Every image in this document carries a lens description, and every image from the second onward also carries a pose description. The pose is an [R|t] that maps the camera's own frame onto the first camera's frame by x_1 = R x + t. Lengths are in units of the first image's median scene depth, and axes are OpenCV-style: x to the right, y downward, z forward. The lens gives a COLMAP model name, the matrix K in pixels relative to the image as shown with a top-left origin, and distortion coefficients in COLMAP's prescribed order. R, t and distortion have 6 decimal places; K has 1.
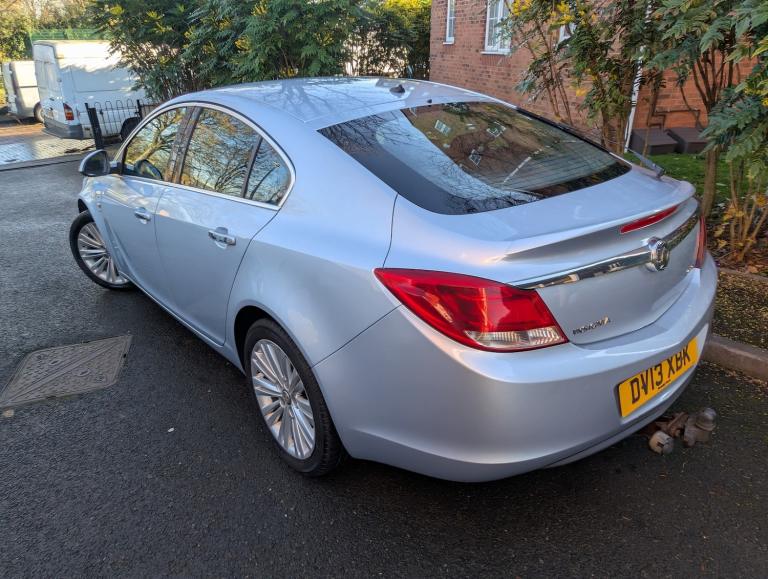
lens RADIAL K [[552.2, 0, 385.0], [0, 552.2, 293.8], [0, 0, 1]] dist [0.020616, -0.006966]
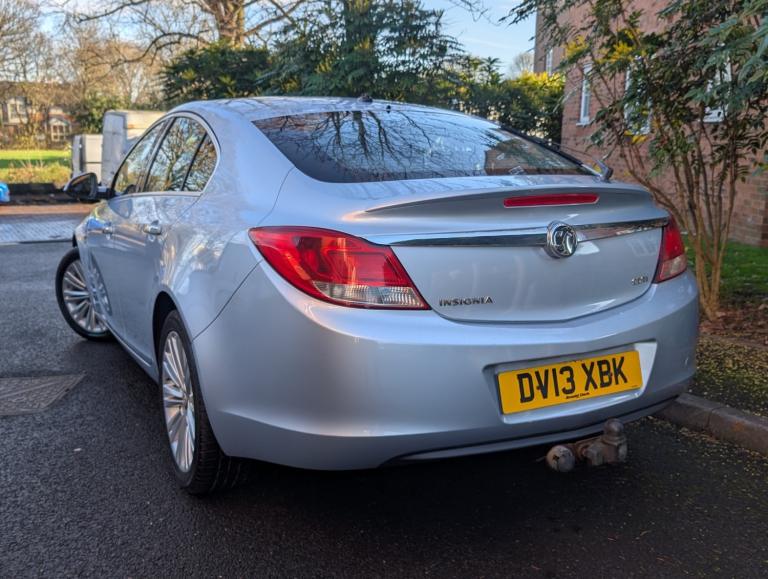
lens RADIAL K [[758.9, 0, 399.8], [0, 758.9, 288.2], [0, 0, 1]] dist [0.063738, -0.138695]
pose [[0.981776, 0.063696, -0.179050, 0.240771], [-0.103493, 0.969397, -0.222620, 0.161407], [0.159391, 0.237093, 0.958322, -0.110304]]
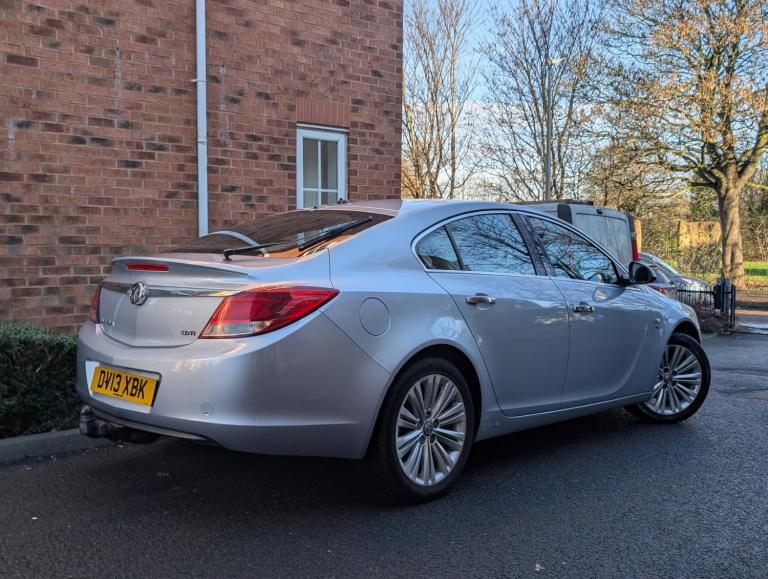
lens RADIAL K [[756.8, 0, 379.5], [0, 756.8, 288.5], [0, 0, 1]] dist [0.093213, -0.231364]
pose [[0.132568, 0.089149, -0.987157, 1.272315], [-0.401250, 0.915516, 0.028794, -0.196011], [0.906324, 0.392280, 0.157139, 0.650183]]
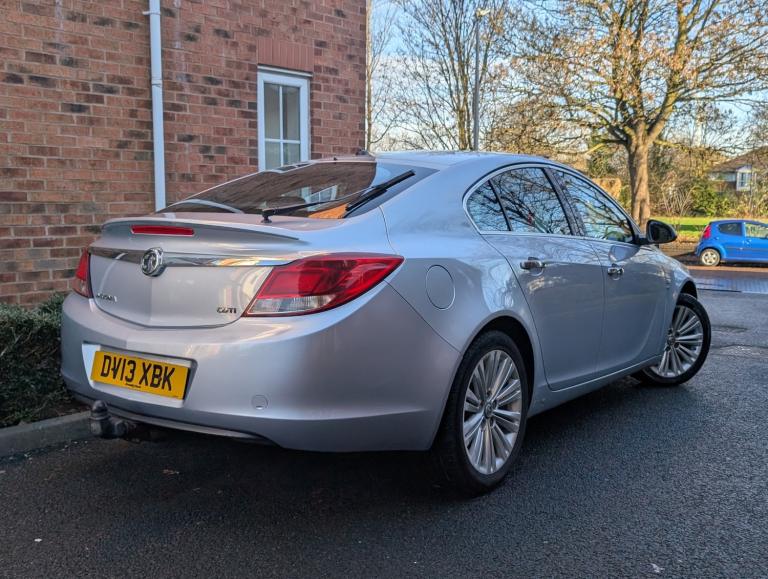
lens RADIAL K [[762.5, 0, 386.8], [0, 762.5, 289.2], [0, 0, 1]] dist [0.027151, -0.035343]
pose [[0.265658, 0.143257, -0.953364, 1.104993], [-0.393943, 0.918700, 0.028275, -0.131483], [0.879906, 0.368060, 0.300496, 0.510011]]
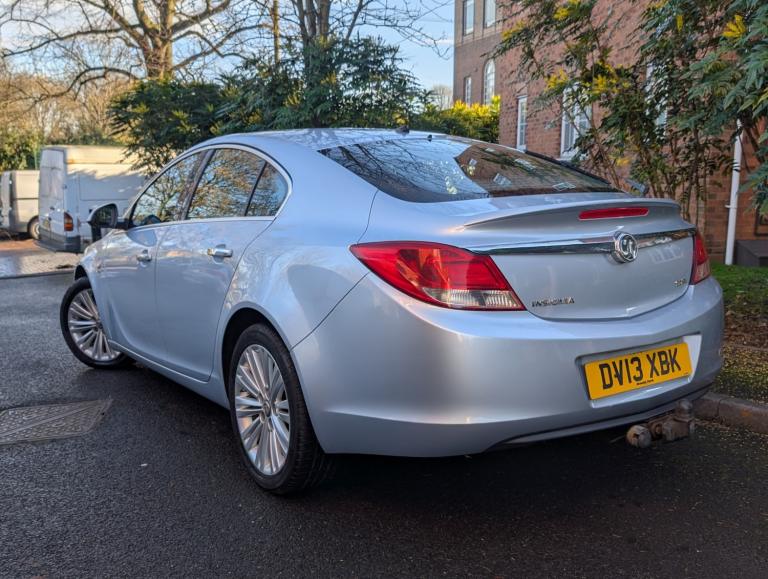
lens RADIAL K [[762.5, 0, 386.8], [0, 762.5, 289.2], [0, 0, 1]] dist [0.027151, -0.035343]
pose [[0.995494, 0.025684, -0.091277, 0.094516], [-0.049285, 0.962525, -0.266678, 0.213792], [0.081007, 0.269975, 0.959454, -0.203210]]
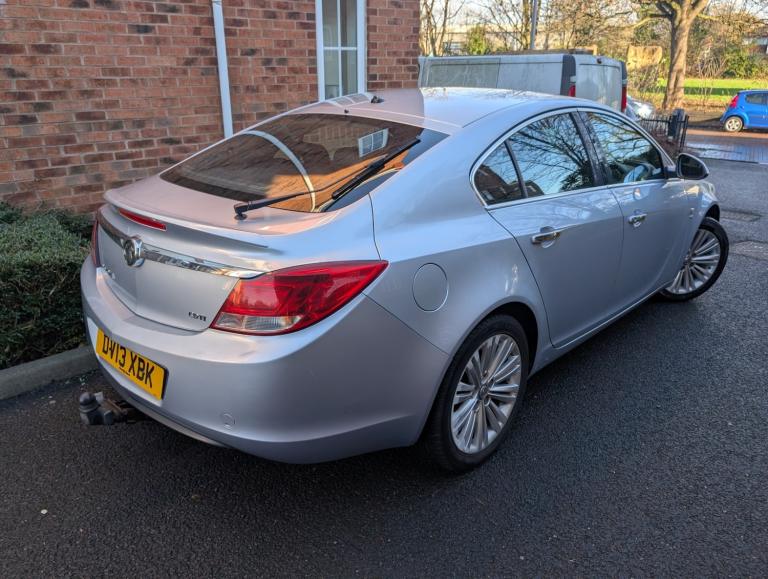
lens RADIAL K [[570.0, 0, 382.9], [0, 570.0, 276.4], [0, 0, 1]] dist [0.008038, 0.004986]
pose [[0.137473, 0.377894, -0.915586, 0.843488], [-0.400223, 0.866737, 0.297640, -0.294038], [0.906048, 0.325521, 0.270394, 0.606980]]
